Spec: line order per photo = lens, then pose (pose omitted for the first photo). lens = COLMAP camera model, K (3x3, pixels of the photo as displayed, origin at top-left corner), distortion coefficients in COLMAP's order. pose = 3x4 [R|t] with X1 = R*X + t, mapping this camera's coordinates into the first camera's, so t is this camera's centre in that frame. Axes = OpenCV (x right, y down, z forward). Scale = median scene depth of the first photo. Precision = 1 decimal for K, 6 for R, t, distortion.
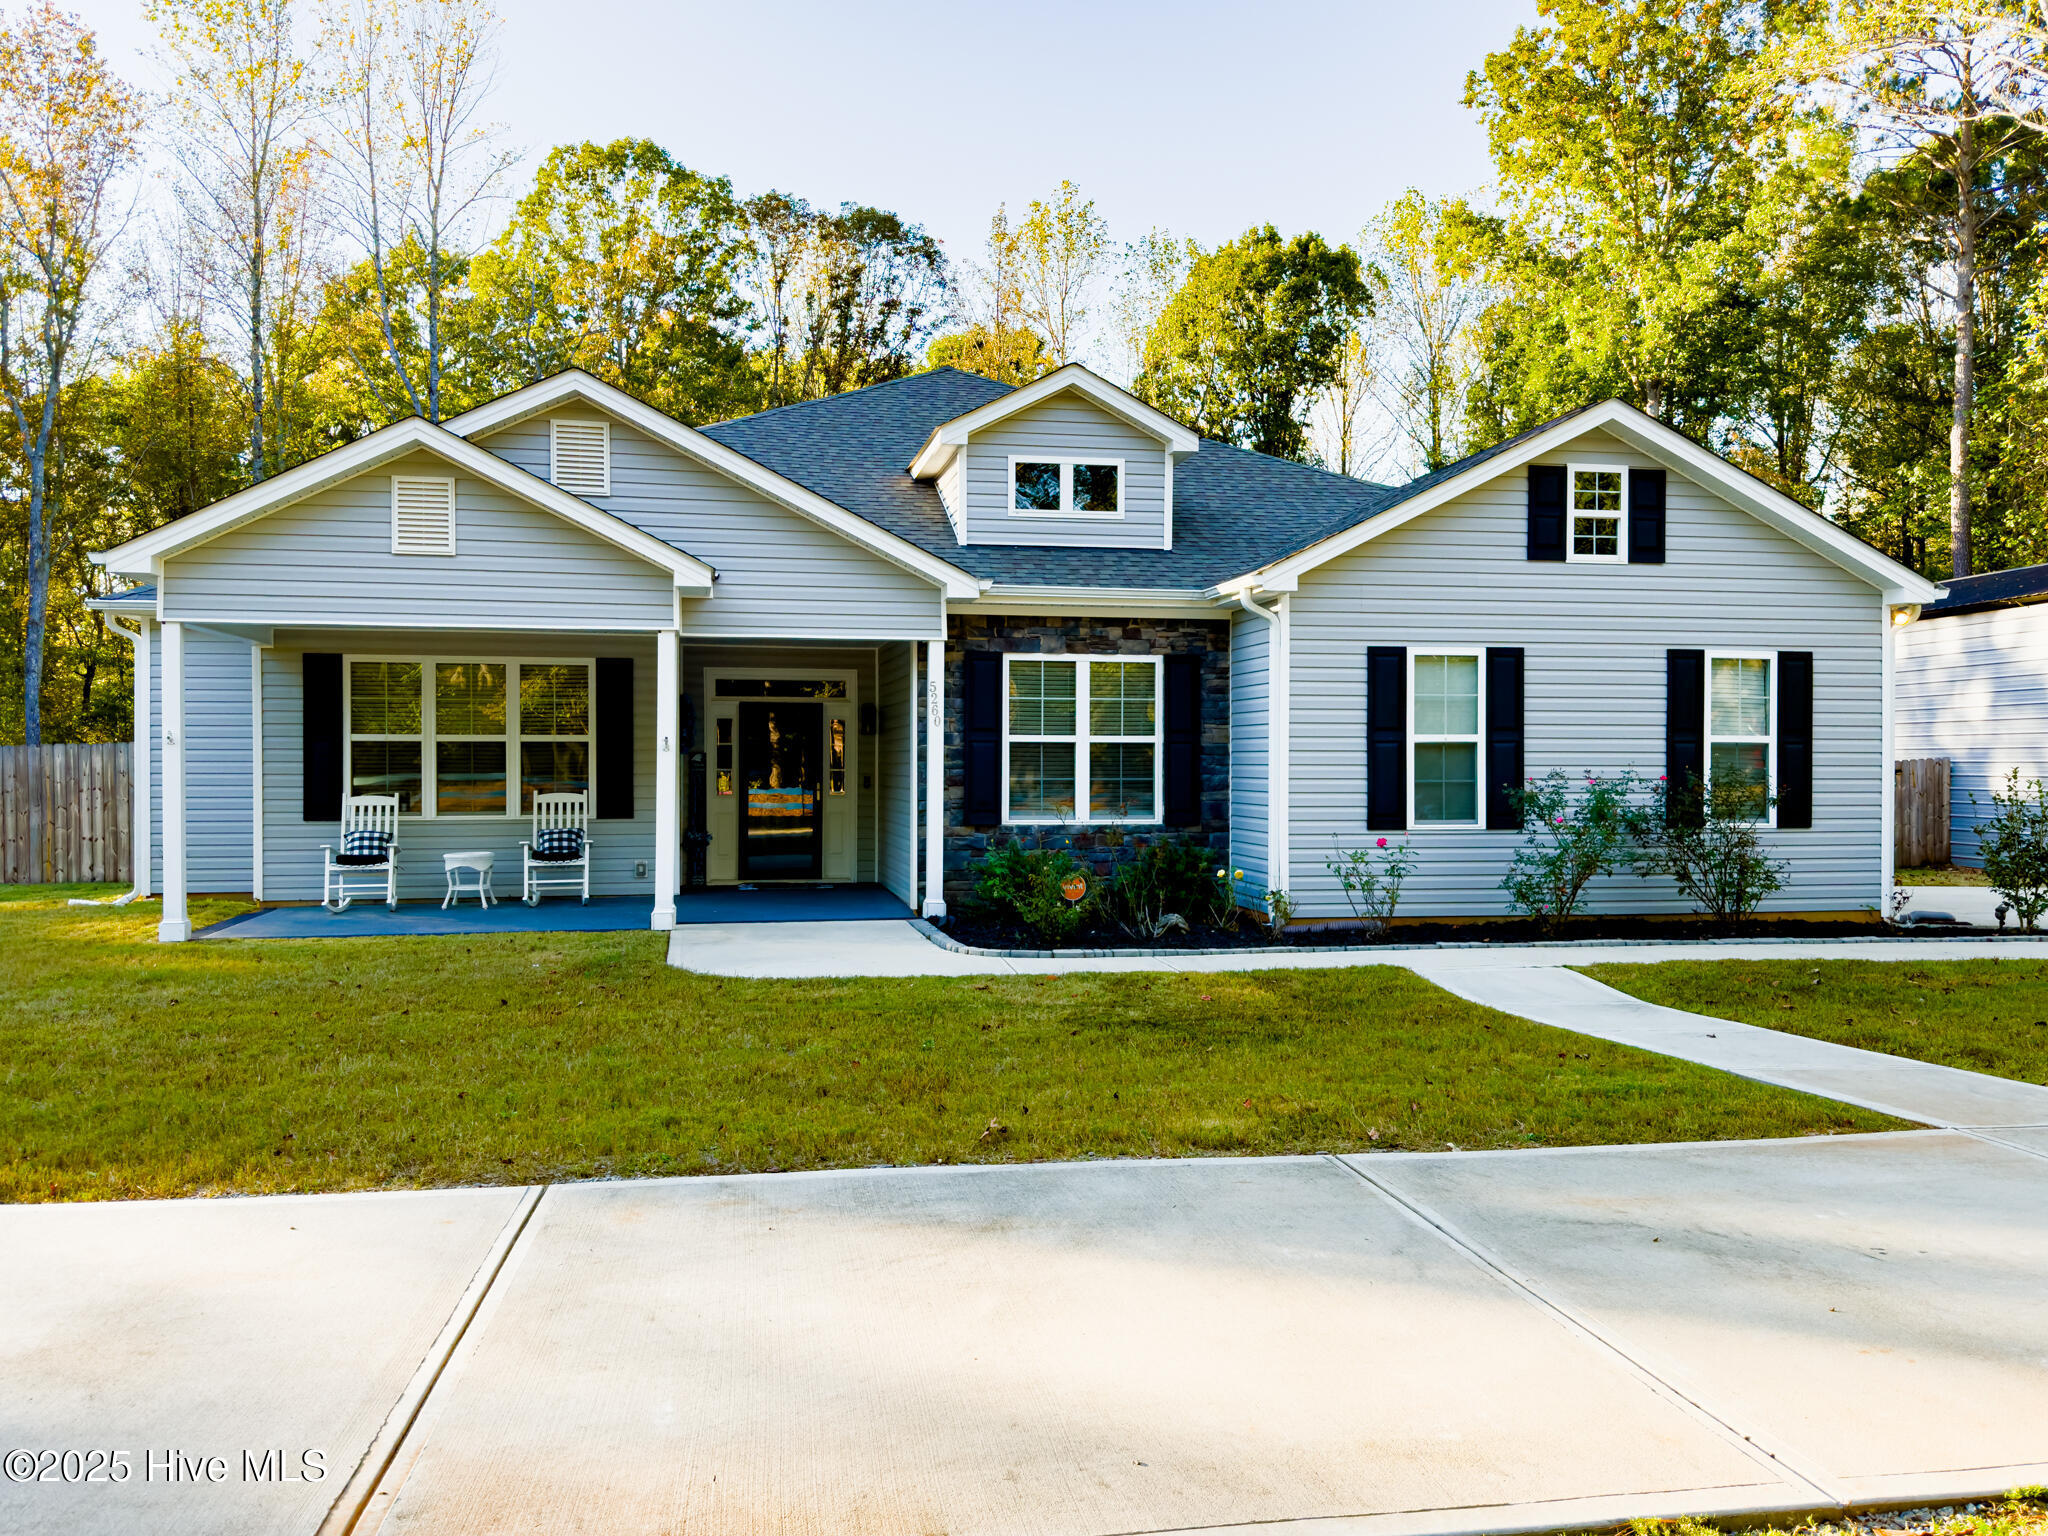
lens RADIAL K [[1610.0, 0, 1014.4], [0, 1610.0, 767.8], [0, 0, 1]] dist [0.125193, -0.205514]
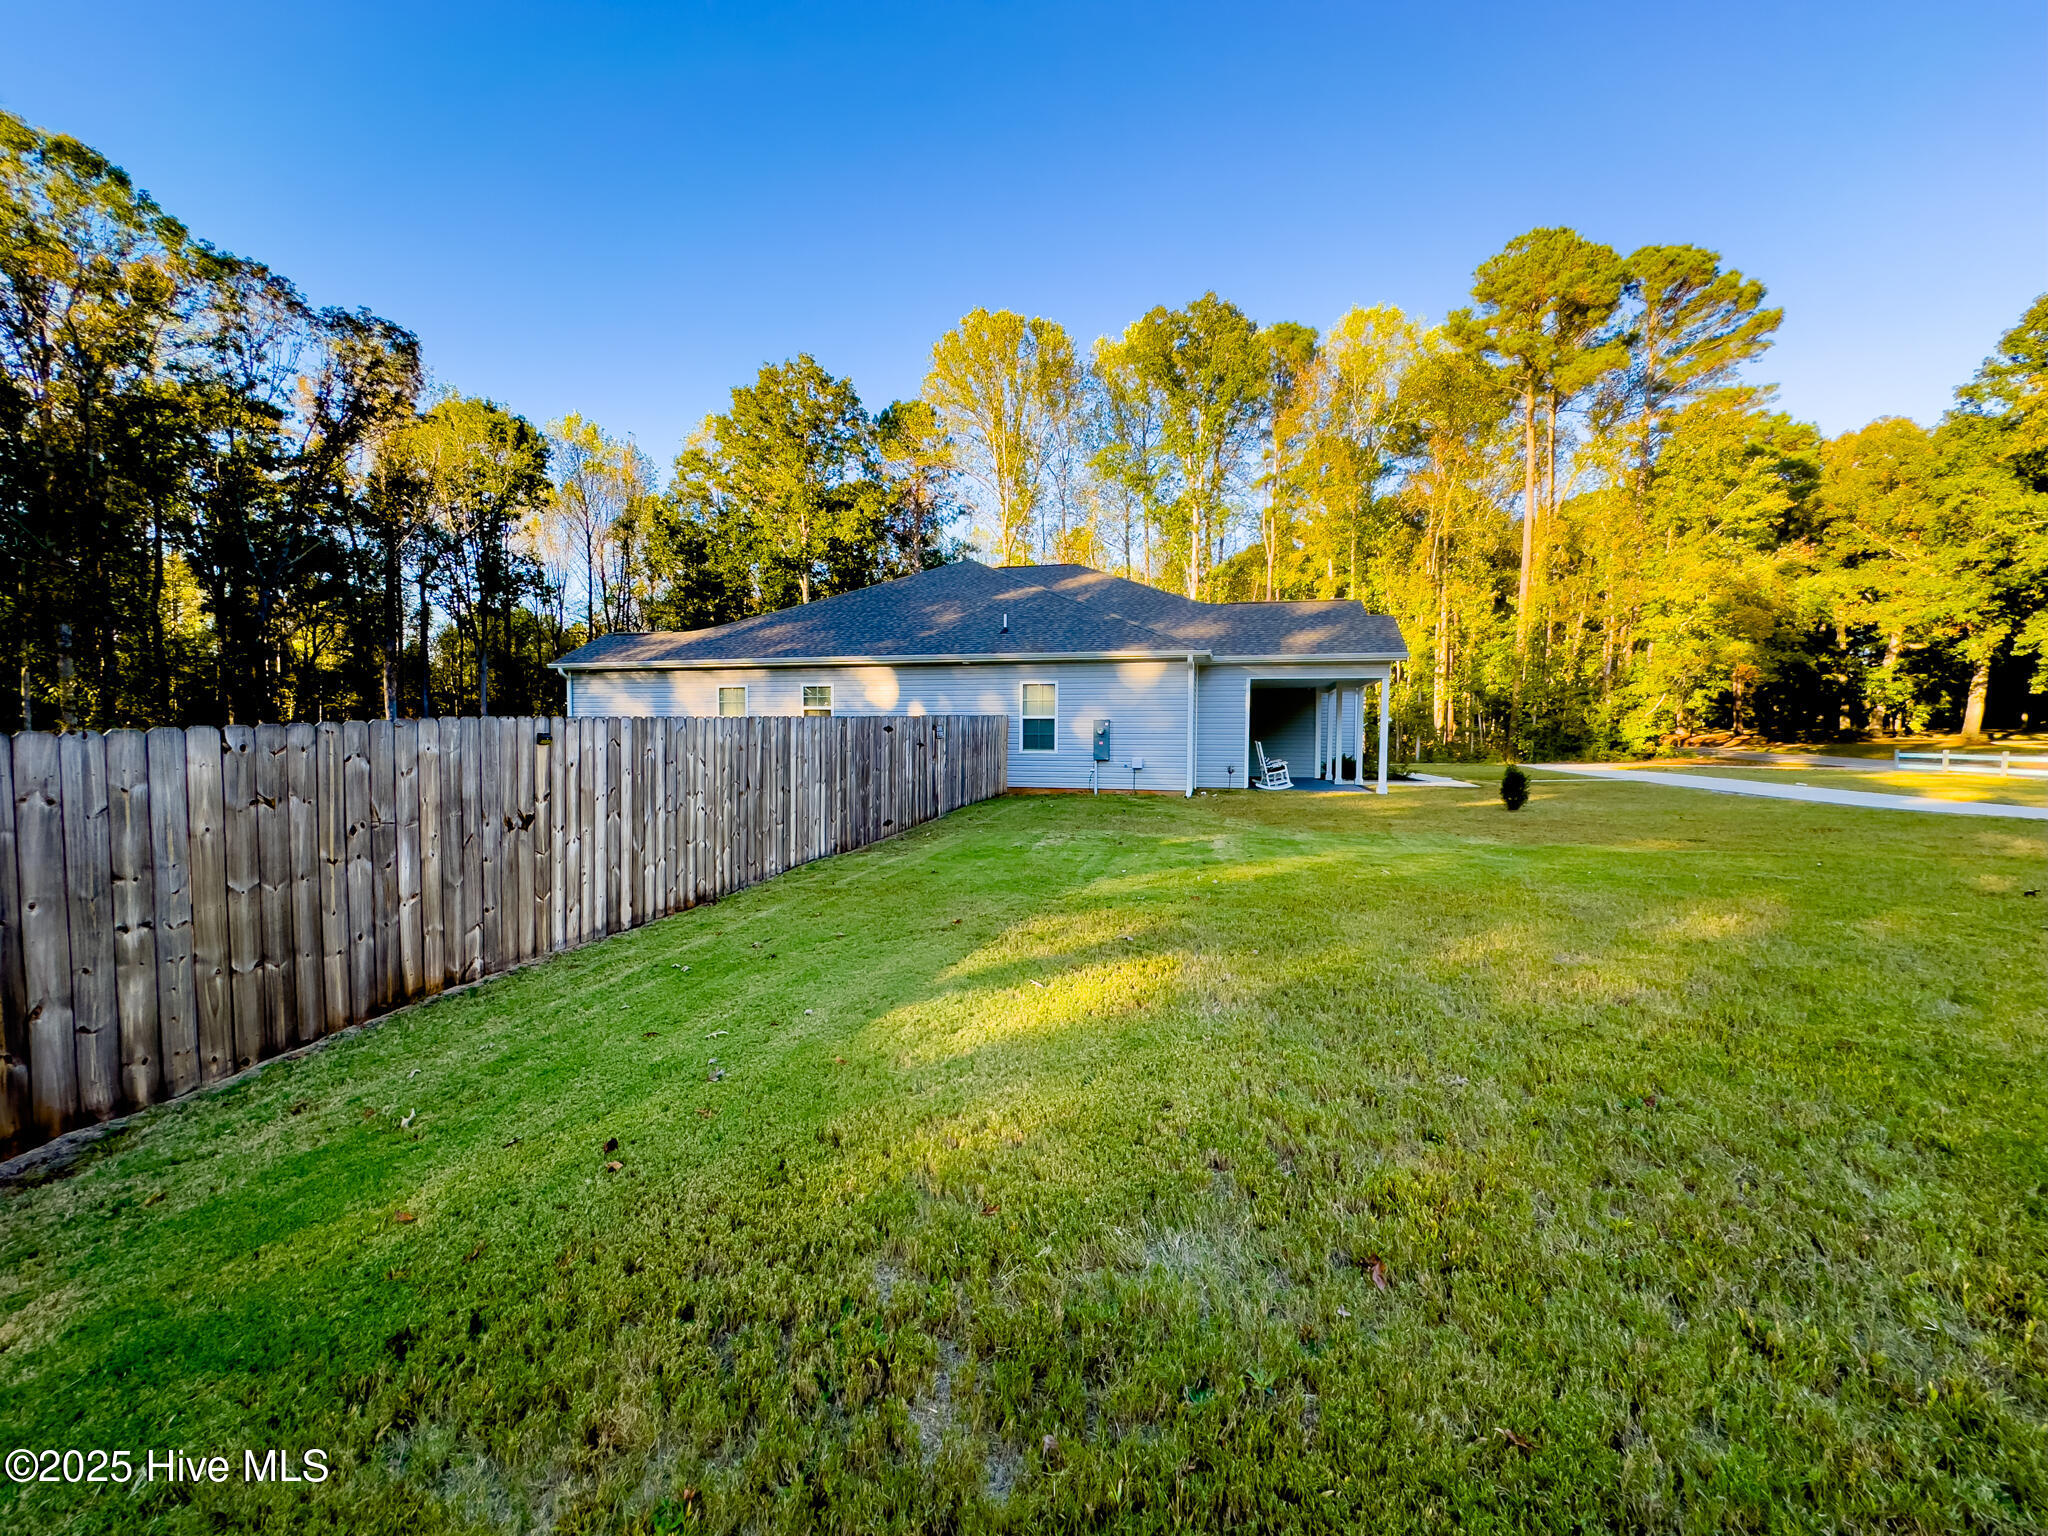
lens RADIAL K [[827.7, 0, 1024.0], [0, 827.7, 768.0], [0, 0, 1]] dist [0.001619, 0.000758]
pose [[0.431621, -0.030191, 0.901550, -1.730384], [-0.000541, 0.999431, 0.033728, 0.012292], [-0.902055, -0.015045, 0.431359, 0.810343]]
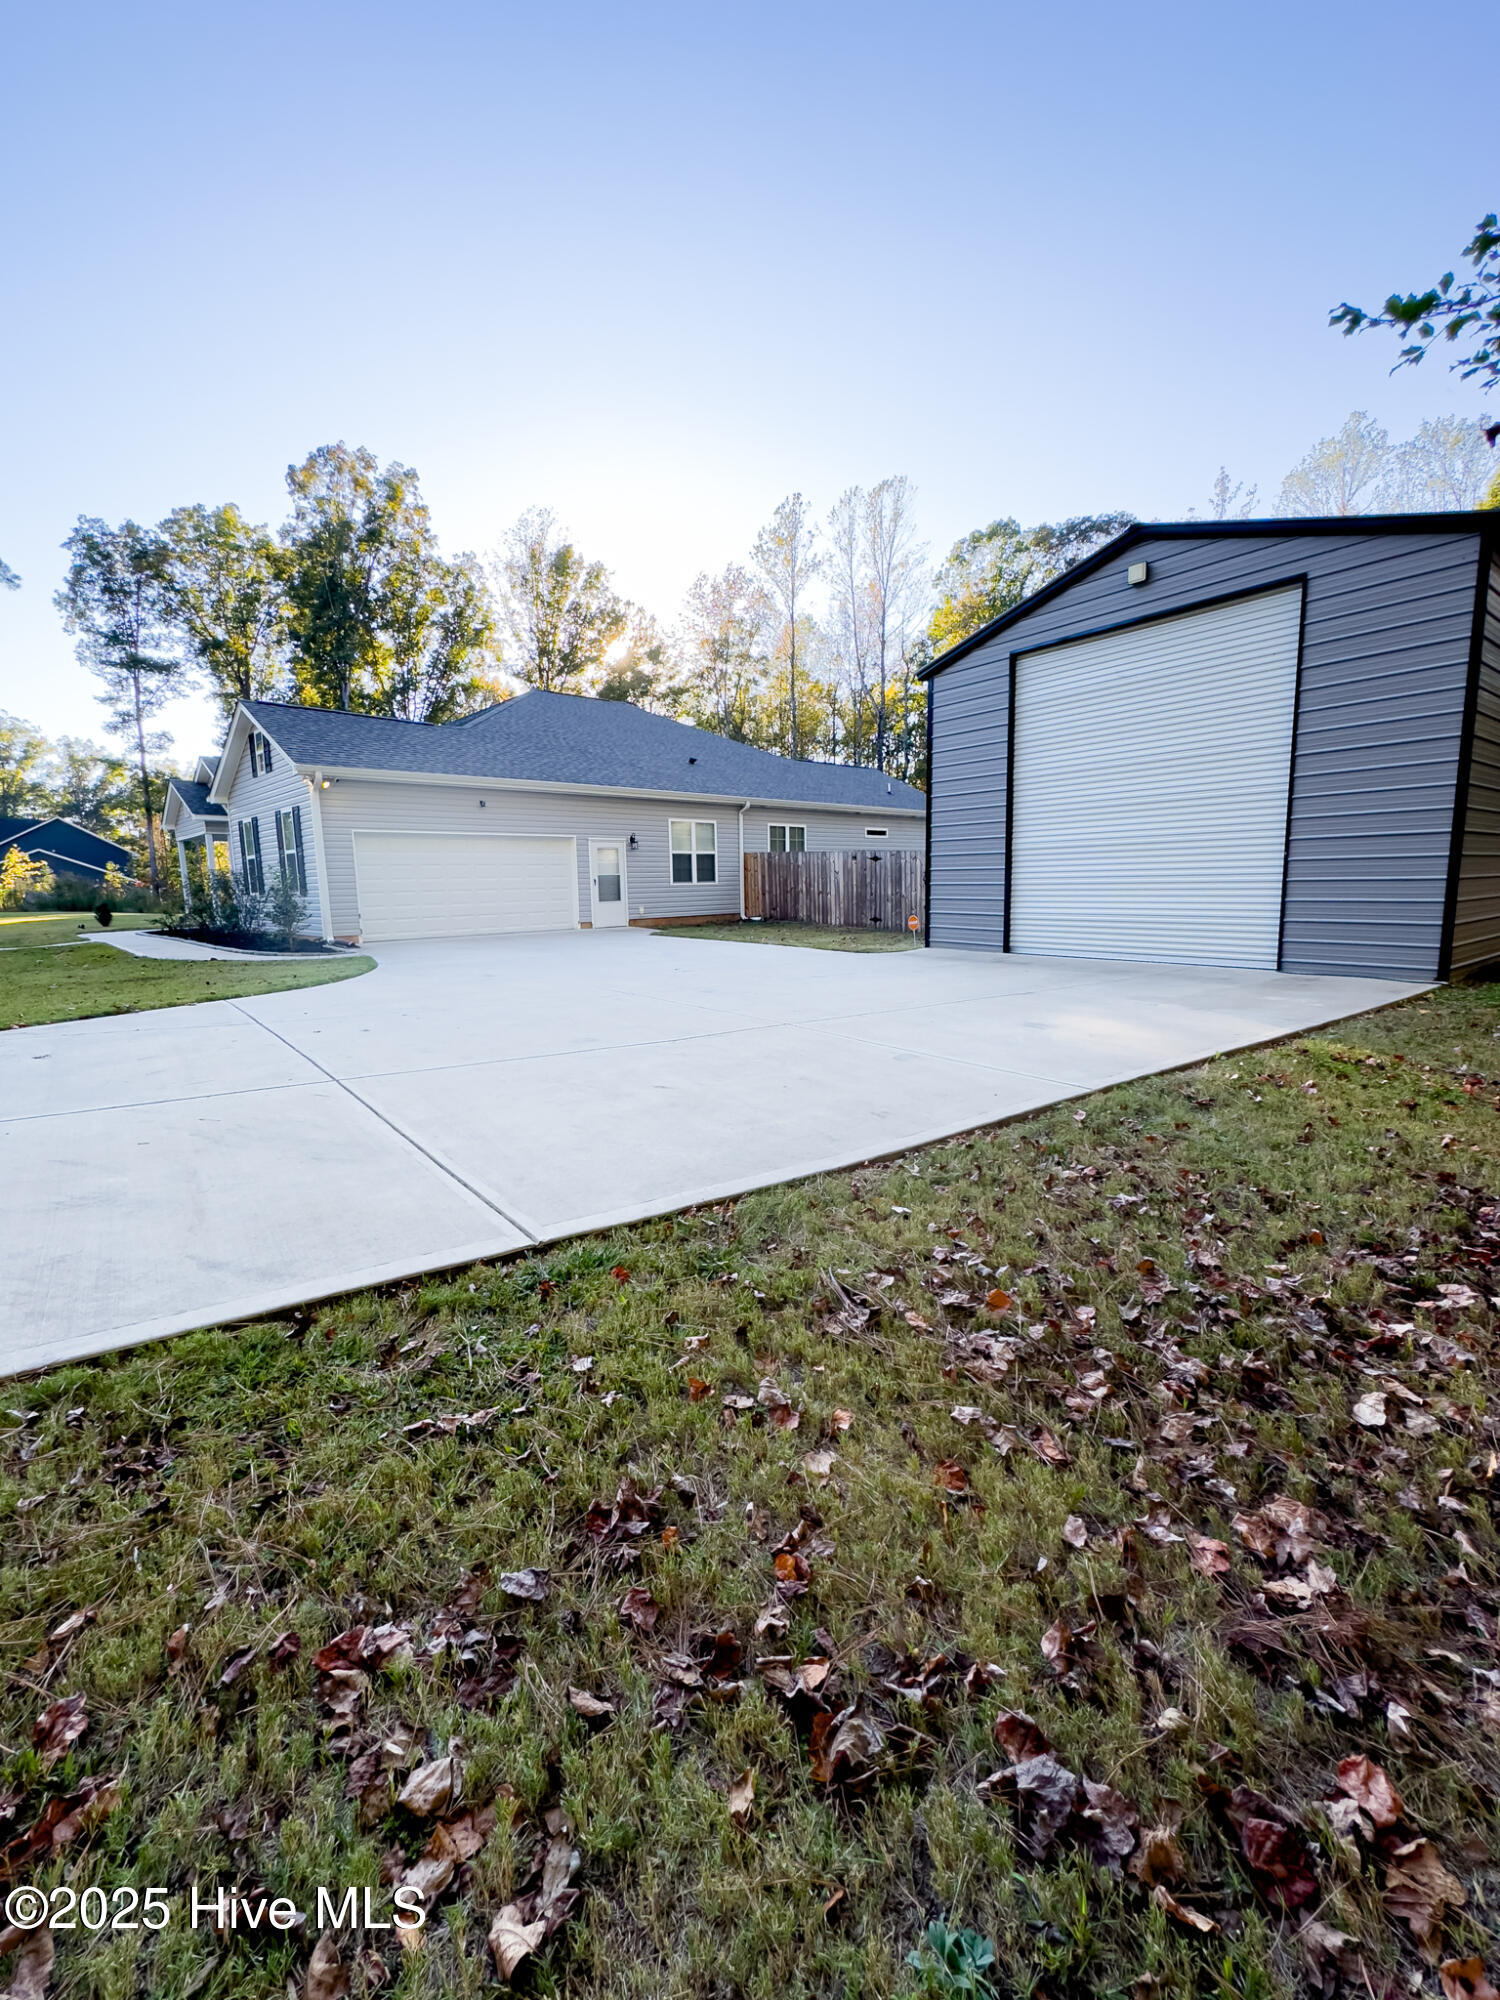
lens RADIAL K [[827.0, 0, 750.0], [0, 827.0, 1000.0], [0, 0, 1]] dist [-0.001471, -0.000005]
pose [[0.548300, 0.104125, -0.829774, 1.632306], [0.017700, 0.990551, 0.135996, 0.036890], [0.836094, -0.089254, 0.541276, 0.885152]]
